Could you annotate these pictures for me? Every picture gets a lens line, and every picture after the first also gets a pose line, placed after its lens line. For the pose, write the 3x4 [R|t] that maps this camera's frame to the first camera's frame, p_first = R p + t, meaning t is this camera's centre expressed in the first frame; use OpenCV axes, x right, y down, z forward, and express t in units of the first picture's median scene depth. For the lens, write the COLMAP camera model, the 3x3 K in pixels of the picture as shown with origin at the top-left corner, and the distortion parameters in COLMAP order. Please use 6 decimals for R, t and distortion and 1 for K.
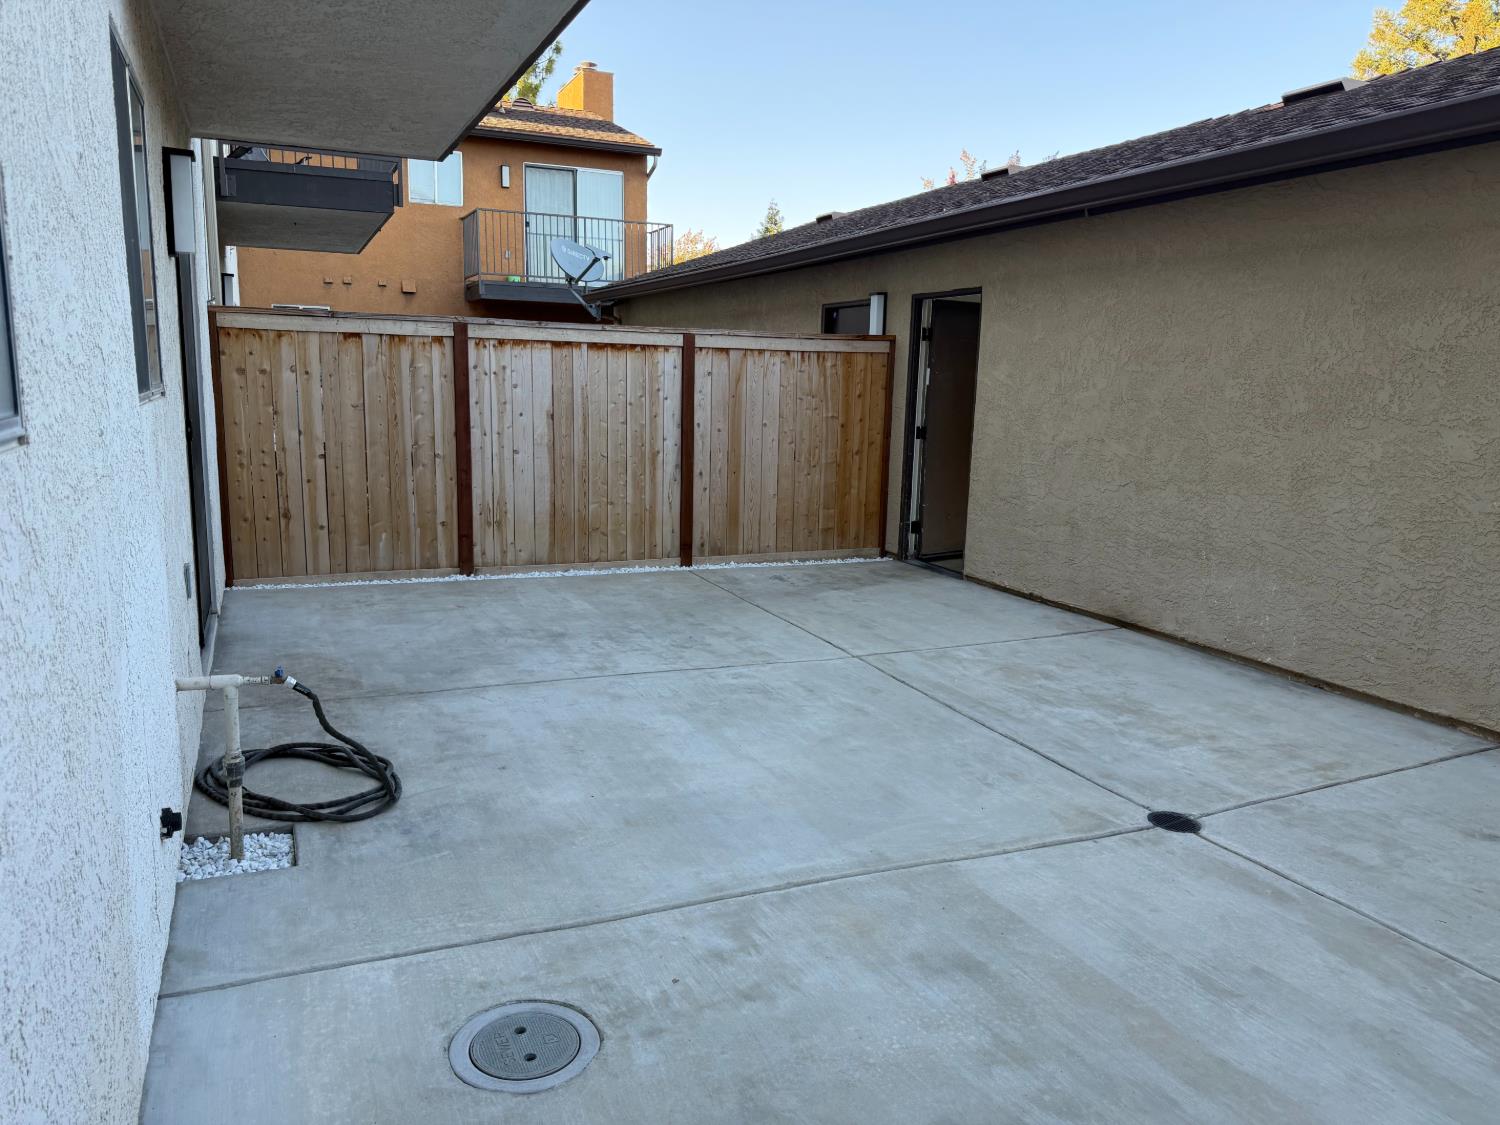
lens RADIAL K [[1066.2, 0, 750.6], [0, 1066.2, 561.6], [0, 0, 1]] dist [0.056934, -0.032766]
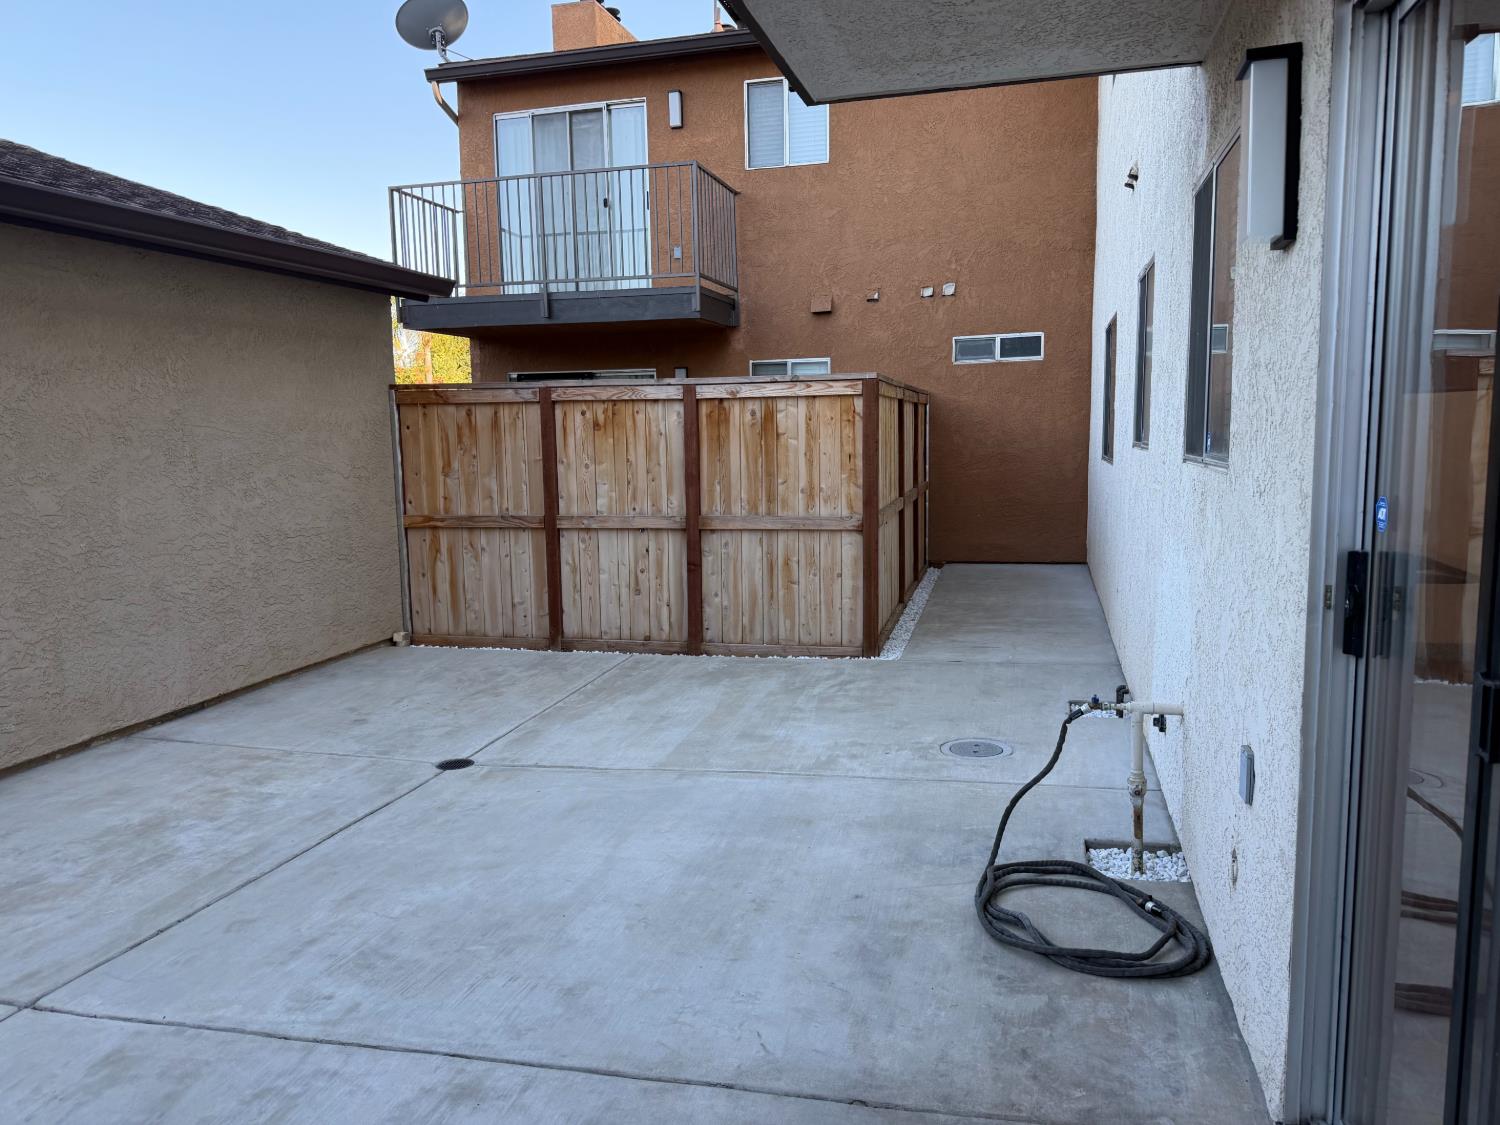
lens RADIAL K [[1066.2, 0, 750.0], [0, 1066.2, 565.0], [0, 0, 1]] dist [0.056934, -0.032766]
pose [[-0.778290, -0.086392, 0.621934, -0.606337], [0.108600, 0.957042, 0.268844, -0.272694], [-0.618443, 0.276781, -0.735473, 1.444048]]
